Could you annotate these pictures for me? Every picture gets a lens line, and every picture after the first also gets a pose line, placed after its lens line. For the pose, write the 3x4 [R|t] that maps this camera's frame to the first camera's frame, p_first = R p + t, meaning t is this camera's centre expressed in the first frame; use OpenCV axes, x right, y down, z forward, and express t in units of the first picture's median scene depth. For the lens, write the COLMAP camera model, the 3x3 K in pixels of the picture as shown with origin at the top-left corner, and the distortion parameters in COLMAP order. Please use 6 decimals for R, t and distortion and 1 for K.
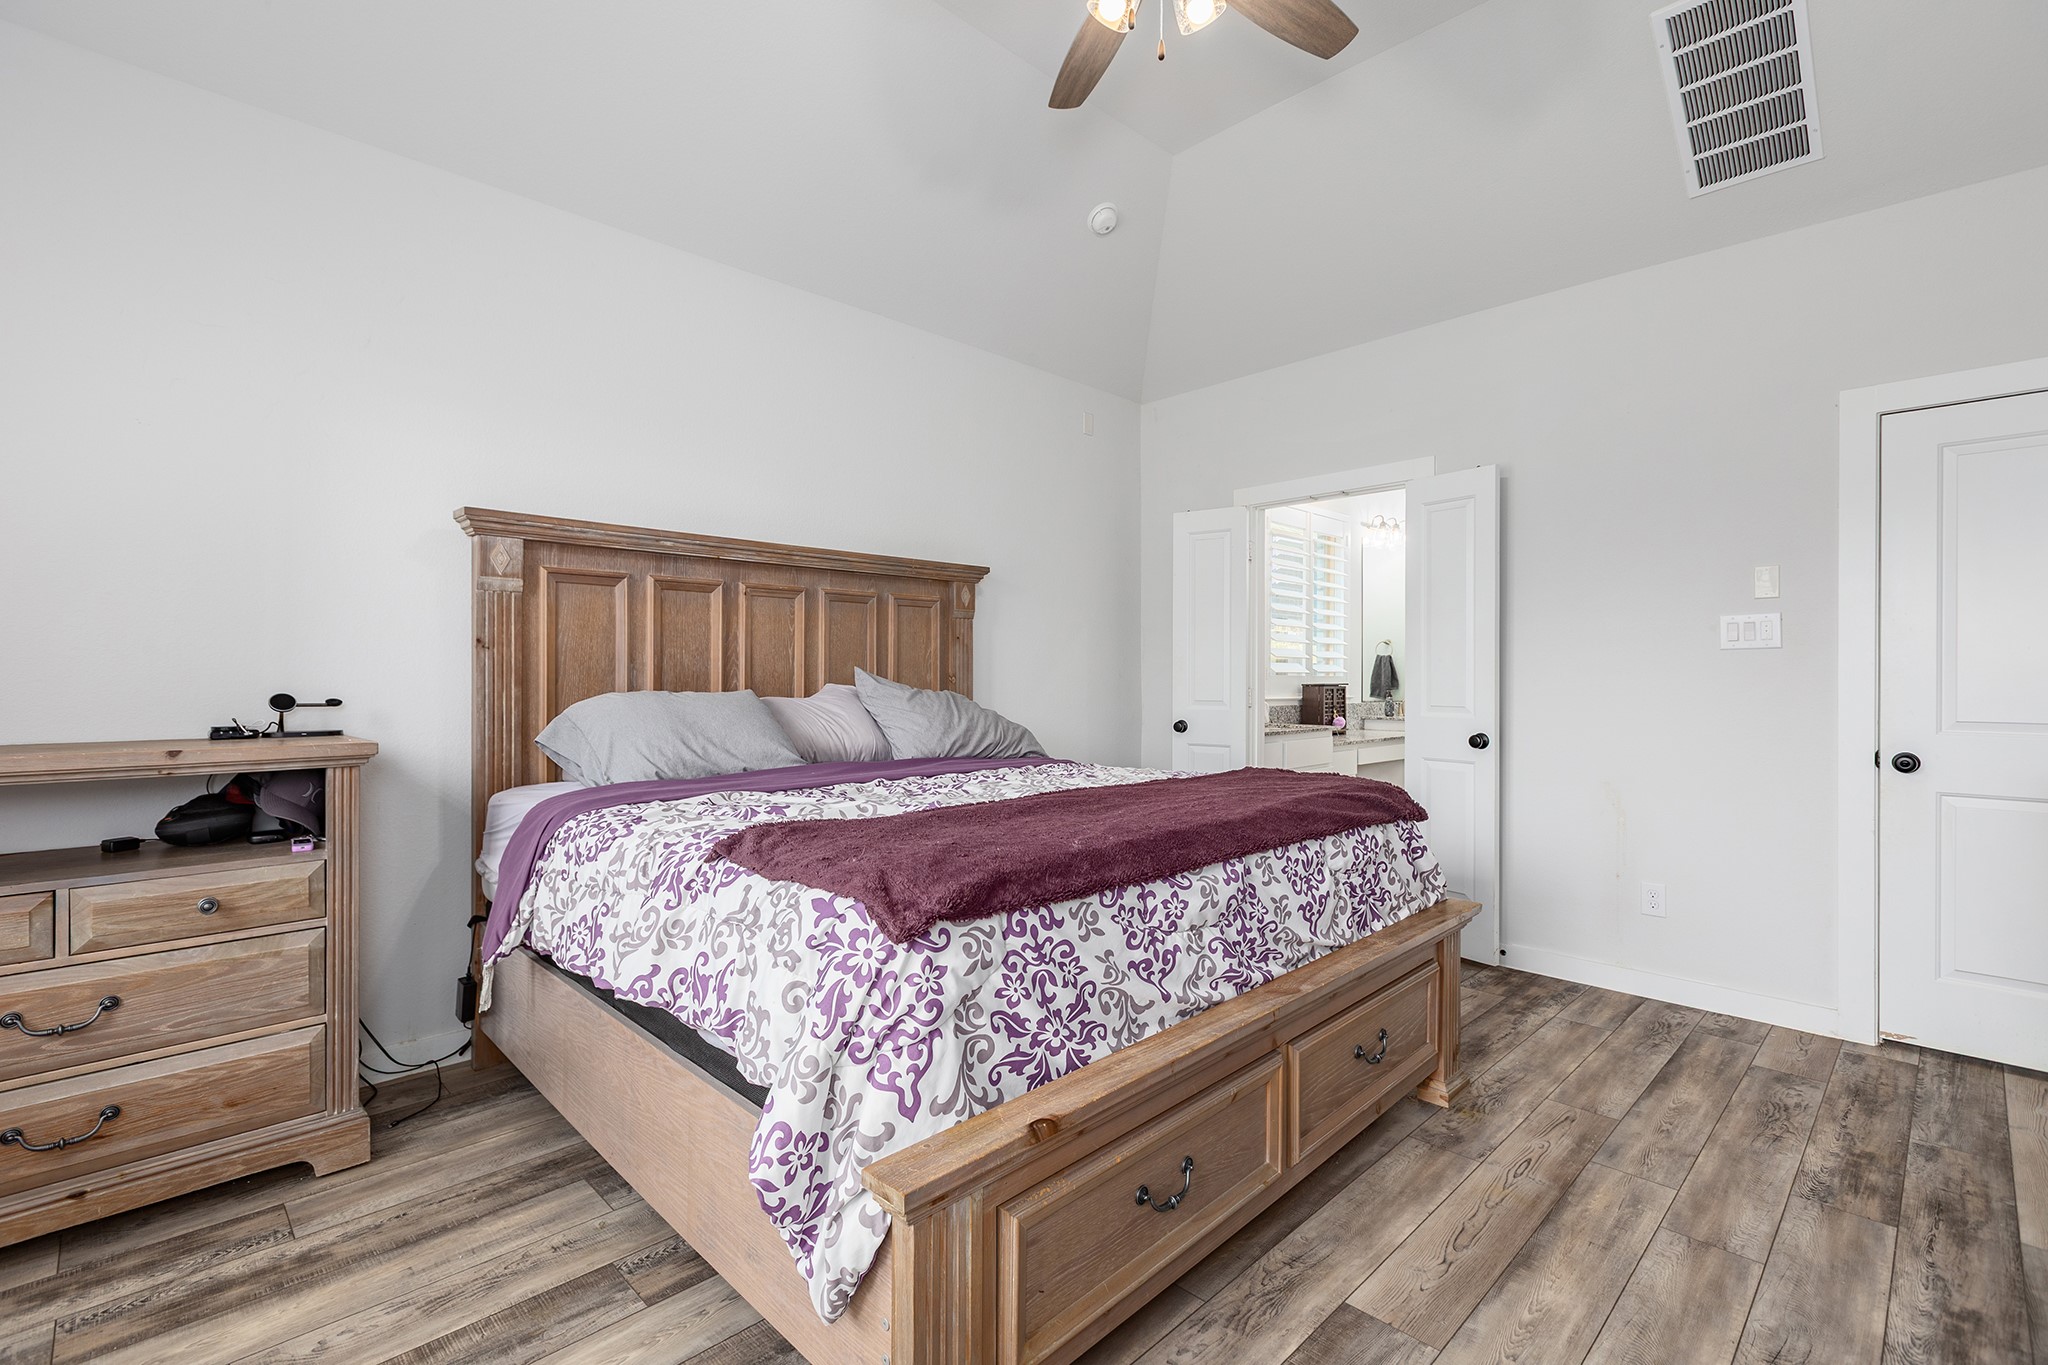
lens RADIAL K [[908.3, 0, 1024.4], [0, 908.3, 684.0], [0, 0, 1]] dist [0.003528, -0.000072]
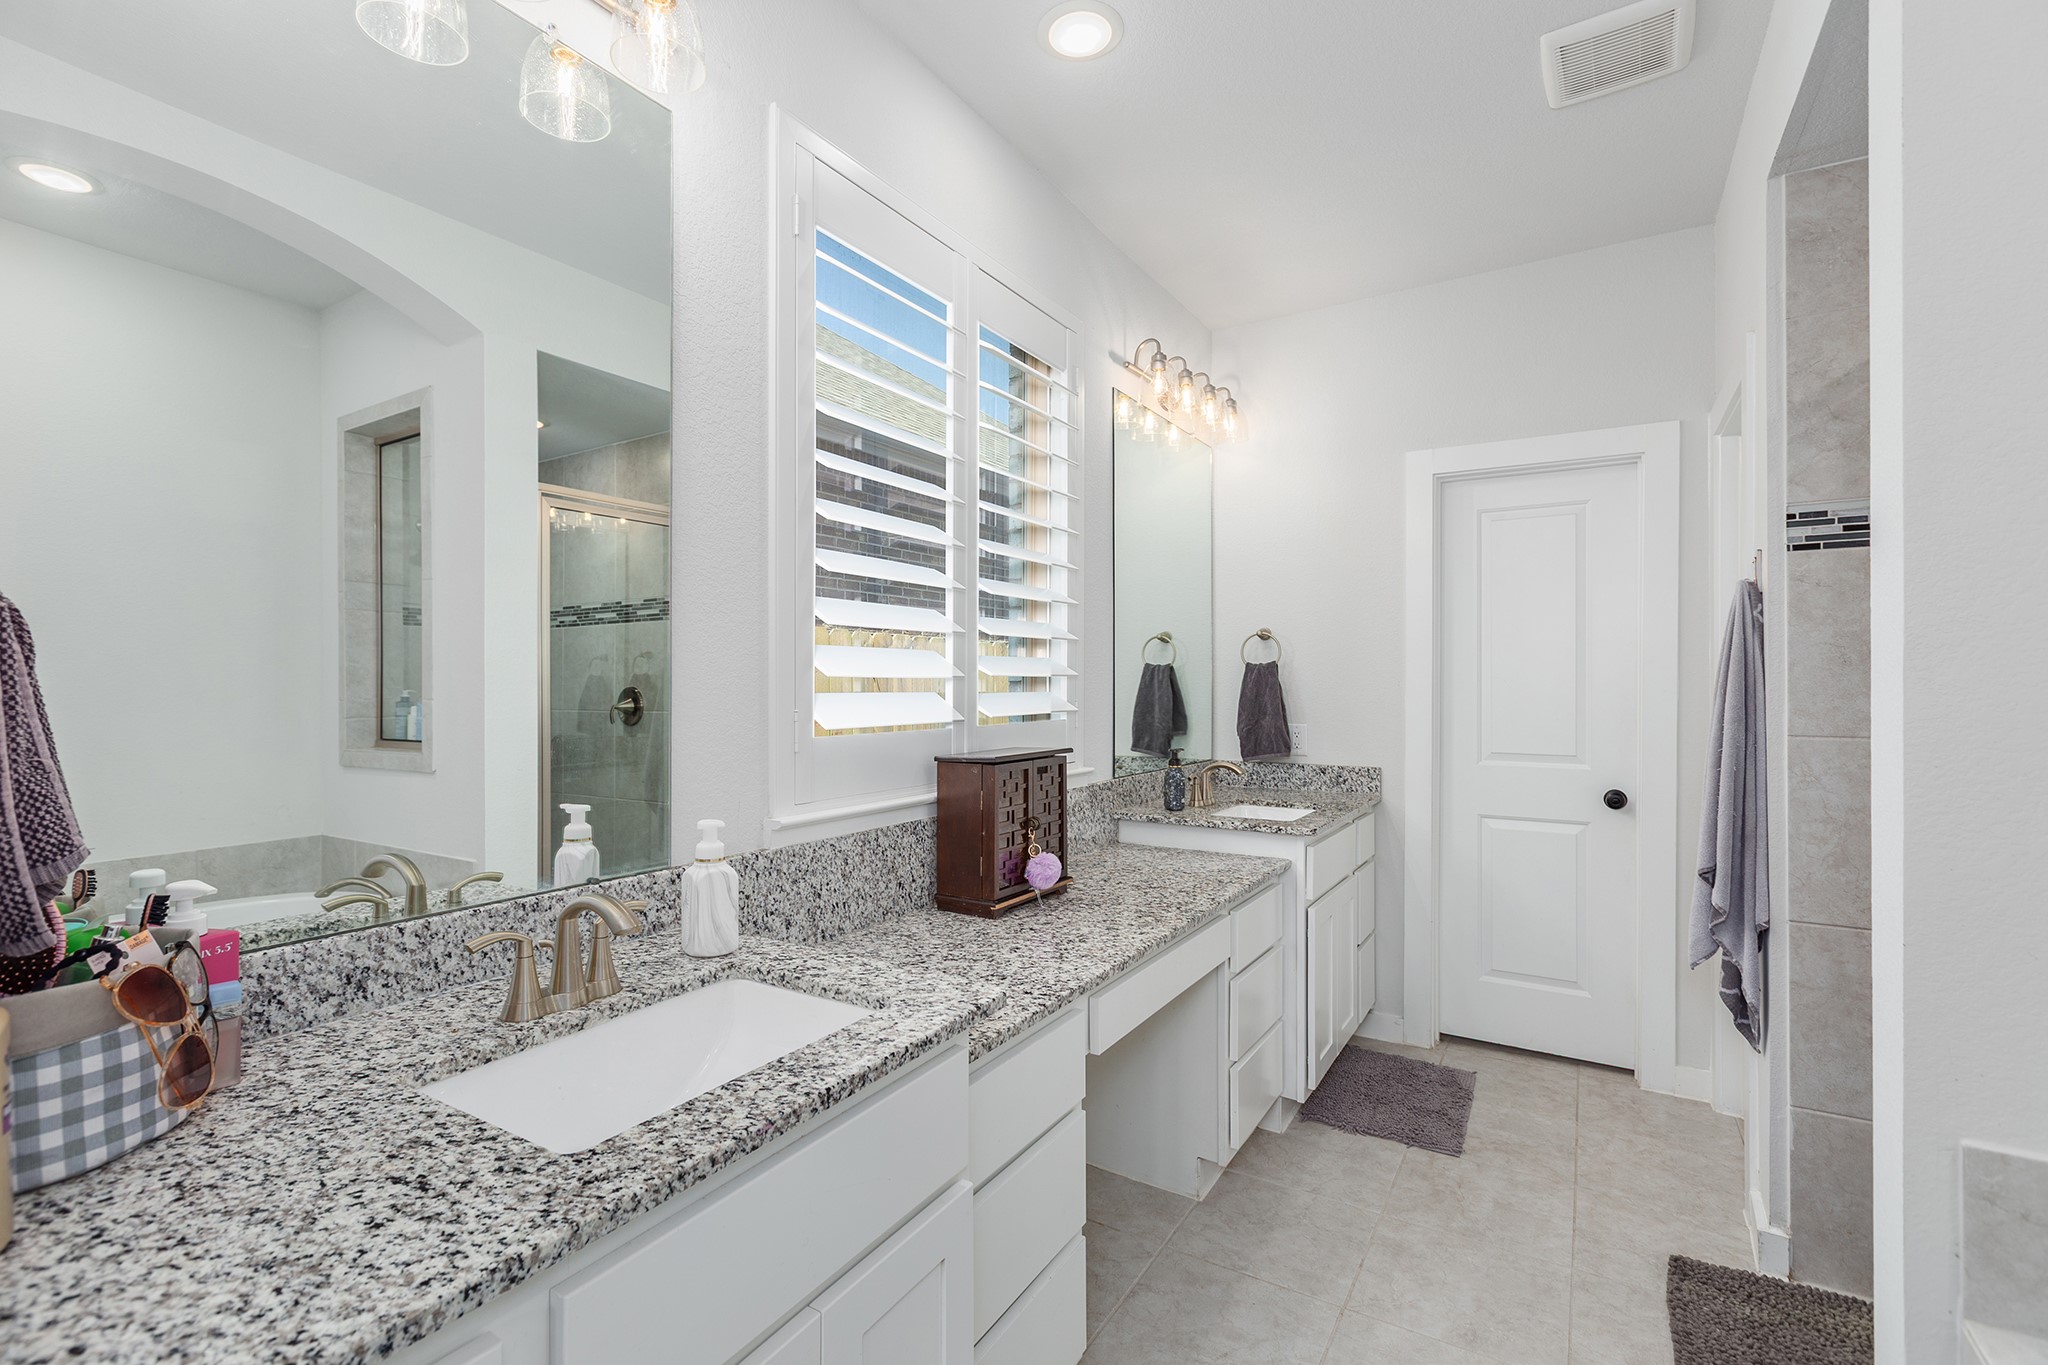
lens RADIAL K [[908.3, 0, 1025.2], [0, 908.3, 685.2], [0, 0, 1]] dist [0.003528, -0.000072]
pose [[0.969748, 0.001005, 0.244106, 0.241280], [-0.000251, 0.999995, -0.003119, -0.022890], [-0.244107, 0.002964, 0.969744, 0.634395]]
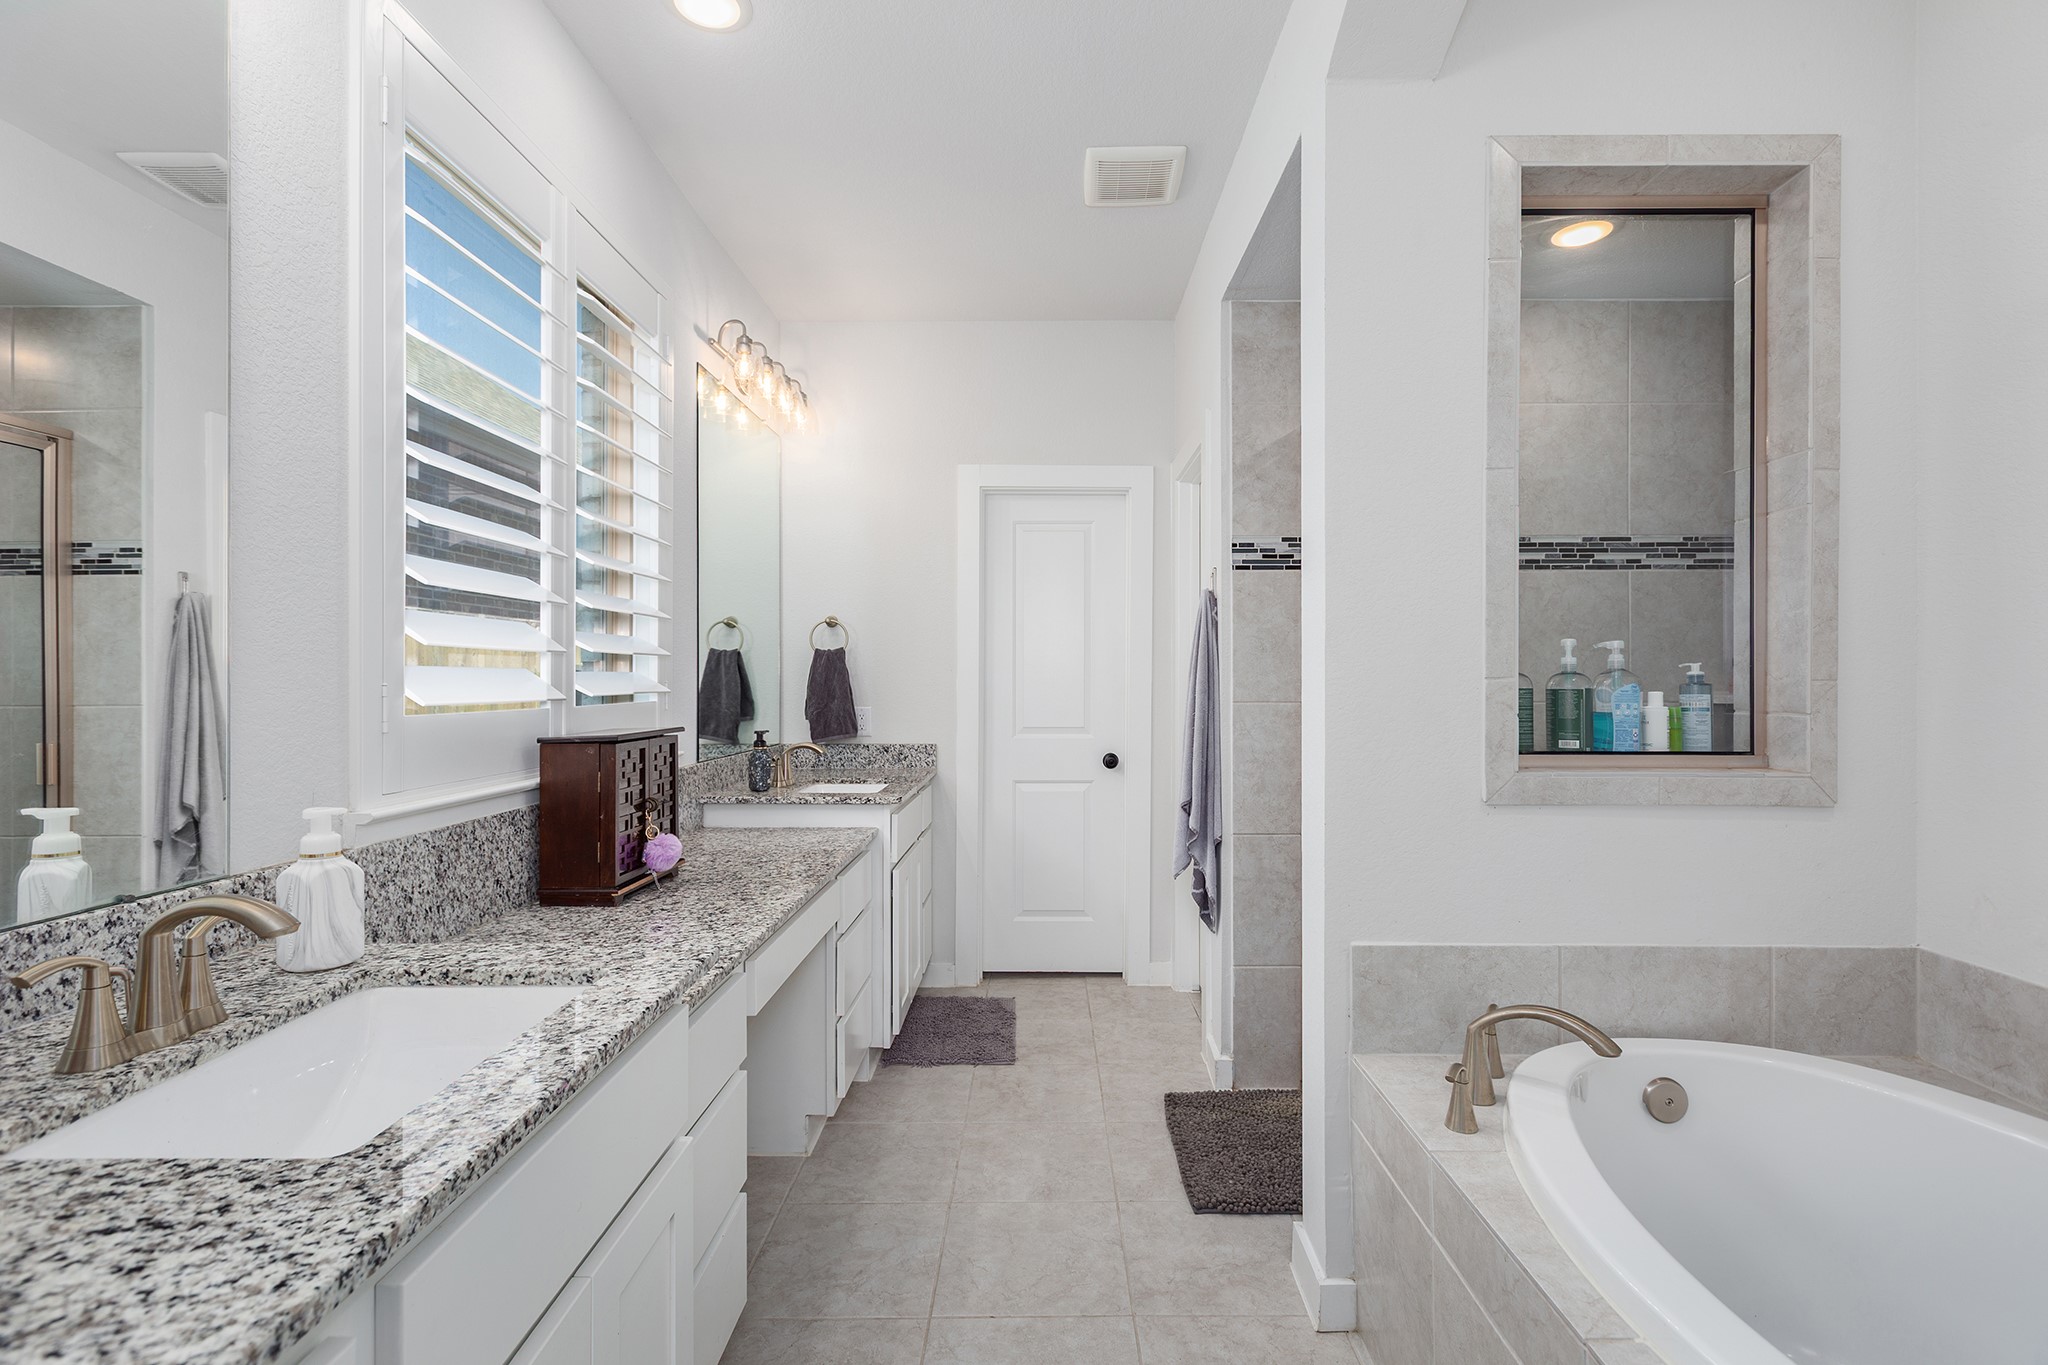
lens RADIAL K [[908.3, 0, 1039.4], [0, 908.3, 684.1], [0, 0, 1]] dist [0.003528, -0.000072]
pose [[0.701018, -0.003455, 0.713135, 0.195741], [0.003439, 0.999993, 0.001463, -0.016260], [-0.713135, 0.001427, 0.701025, 0.633672]]
